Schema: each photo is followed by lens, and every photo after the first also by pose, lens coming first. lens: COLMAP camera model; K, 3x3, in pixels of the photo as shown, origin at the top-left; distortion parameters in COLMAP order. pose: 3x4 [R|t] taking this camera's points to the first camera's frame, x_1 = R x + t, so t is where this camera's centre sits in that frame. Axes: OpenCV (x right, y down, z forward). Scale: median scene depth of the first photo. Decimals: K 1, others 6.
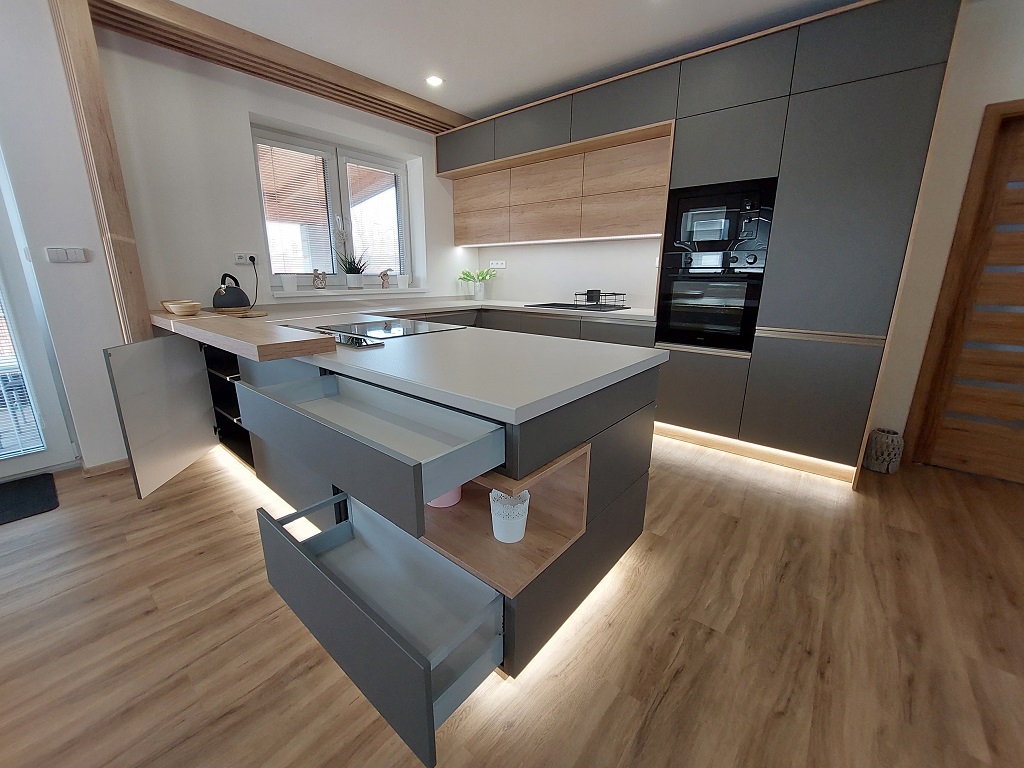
lens RADIAL K [[413.4, 0, 503.2], [0, 413.4, 383.8], [0, 0, 1]] dist [-0.013061, -0.001217]
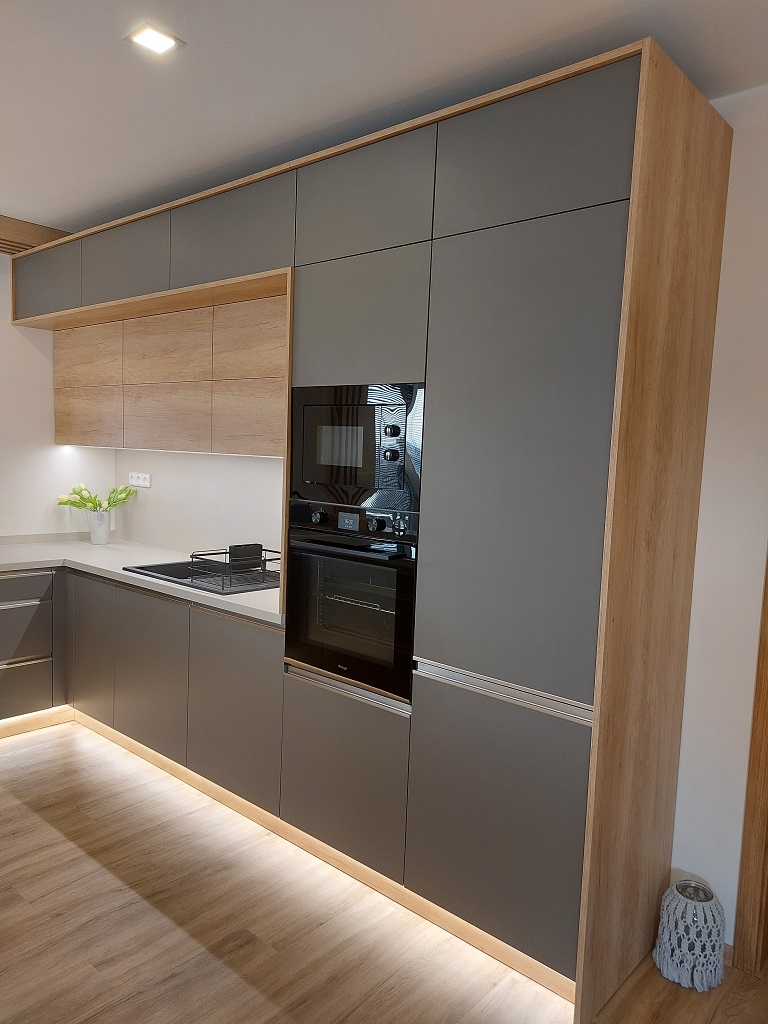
lens RADIAL K [[741.3, 0, 399.3], [0, 741.3, 526.4], [0, 0, 1]] dist [0.067657, -0.056721]
pose [[0.999197, 0.038425, -0.011339, 0.542936], [-0.039729, 0.986830, -0.156803, -0.137697], [0.005164, 0.157128, 0.987565, 0.059912]]
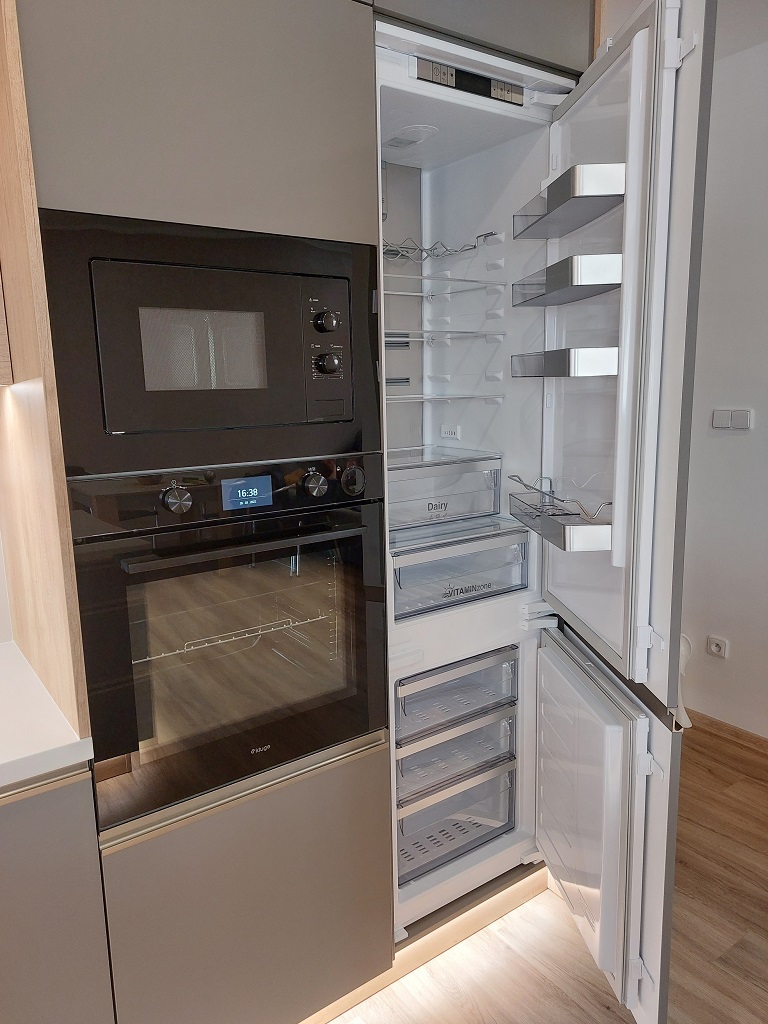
lens RADIAL K [[741.3, 0, 385.8], [0, 741.3, 516.5], [0, 0, 1]] dist [0.067657, -0.056721]
pose [[0.235080, -0.189818, 0.953261, 0.026277], [0.264422, 0.956245, 0.125204, -0.303390], [-0.935317, 0.222630, 0.274986, 0.723939]]
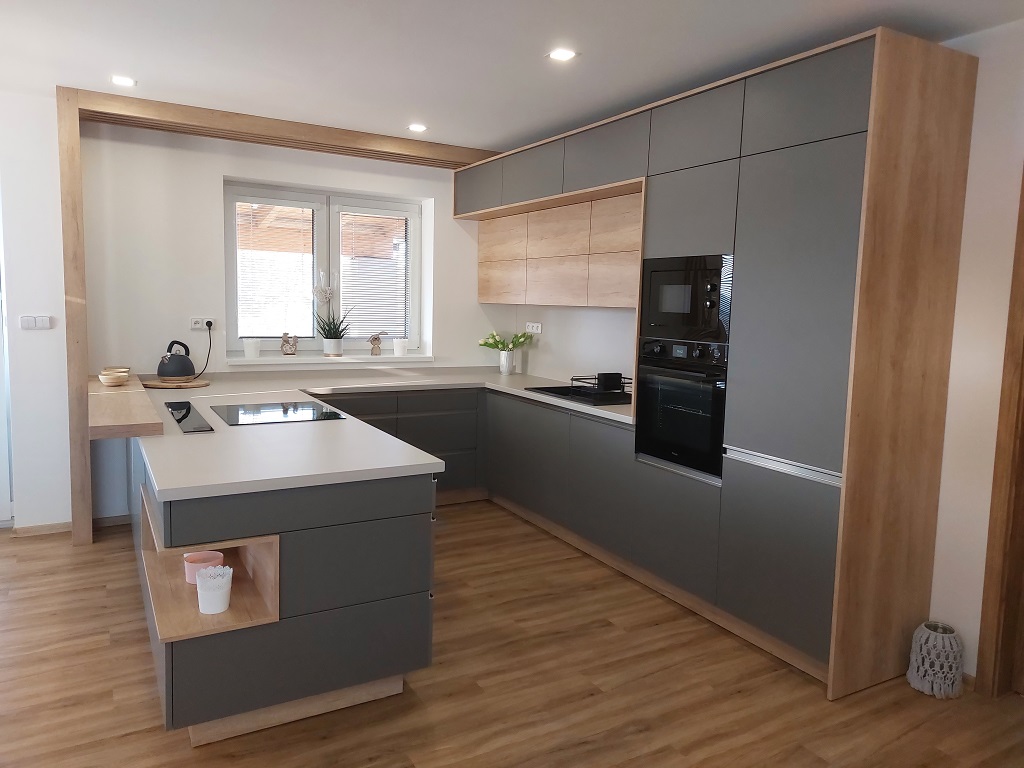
lens RADIAL K [[741.3, 0, 518.0], [0, 741.3, 373.2], [0, 0, 1]] dist [0.067657, -0.056721]
pose [[0.940156, 0.054938, -0.336286, 0.641398], [-0.108831, 0.983638, -0.143566, -0.029613], [0.322897, 0.171573, 0.930753, -0.338134]]
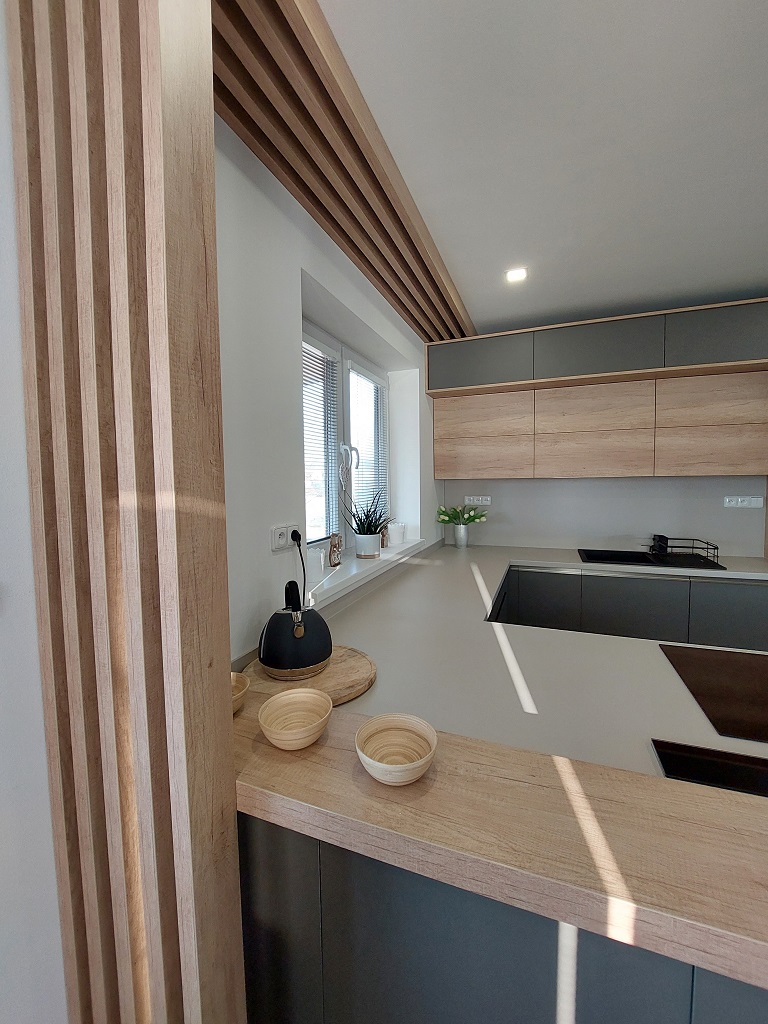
lens RADIAL K [[413.4, 0, 378.6], [0, 413.4, 497.2], [0, 0, 1]] dist [-0.013061, -0.001217]
pose [[0.947833, -0.029121, 0.317435, -0.699149], [0.095704, 0.975875, -0.196238, -0.251706], [-0.304062, 0.216381, 0.927753, 0.520990]]
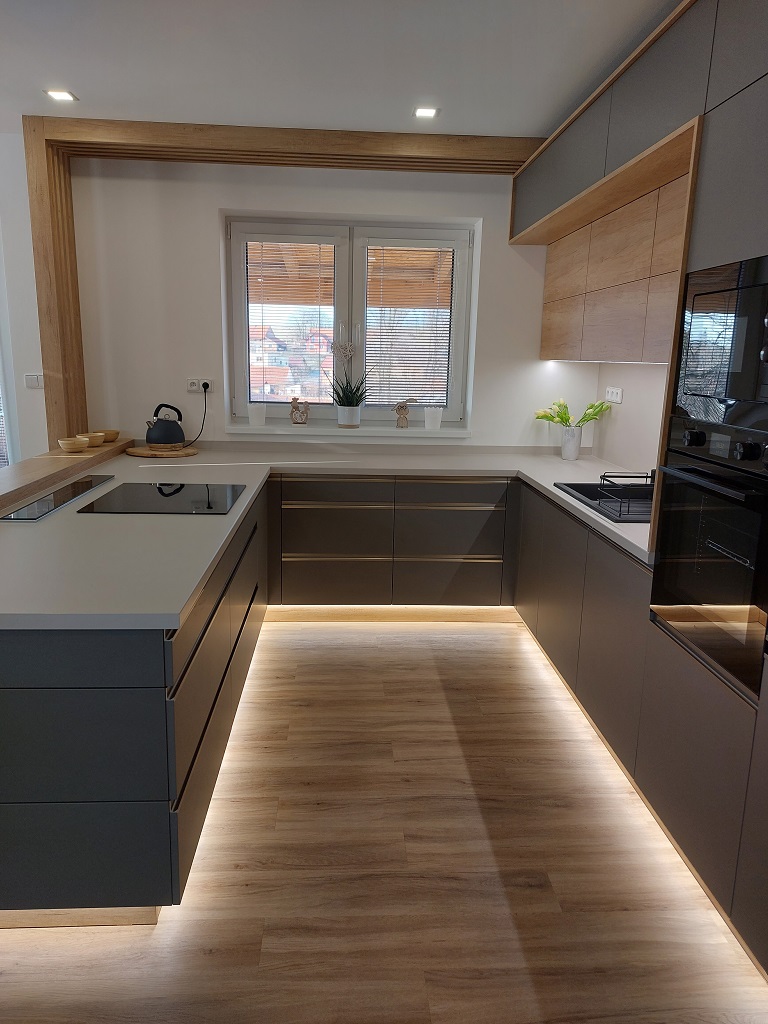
lens RADIAL K [[741.3, 0, 374.8], [0, 741.3, 517.8], [0, 0, 1]] dist [0.067657, -0.056721]
pose [[0.679006, 0.168505, -0.714532, 0.760886], [-0.203453, 0.978371, 0.037387, -0.177146], [0.705378, 0.119987, 0.698603, 0.238537]]
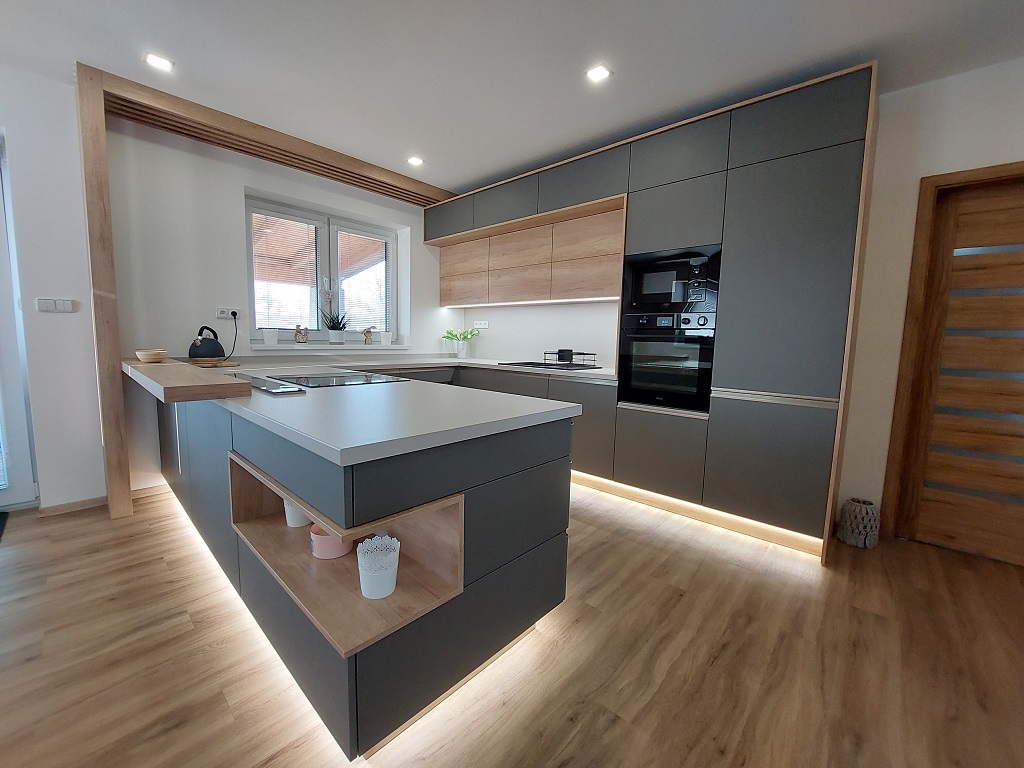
lens RADIAL K [[413.4, 0, 502.7], [0, 413.4, 383.0], [0, 0, 1]] dist [-0.013061, -0.001217]
pose [[0.998657, 0.023934, -0.045939, 0.144934], [-0.030501, 0.988513, -0.148024, 0.011323], [0.041869, 0.149226, 0.987916, 0.001975]]
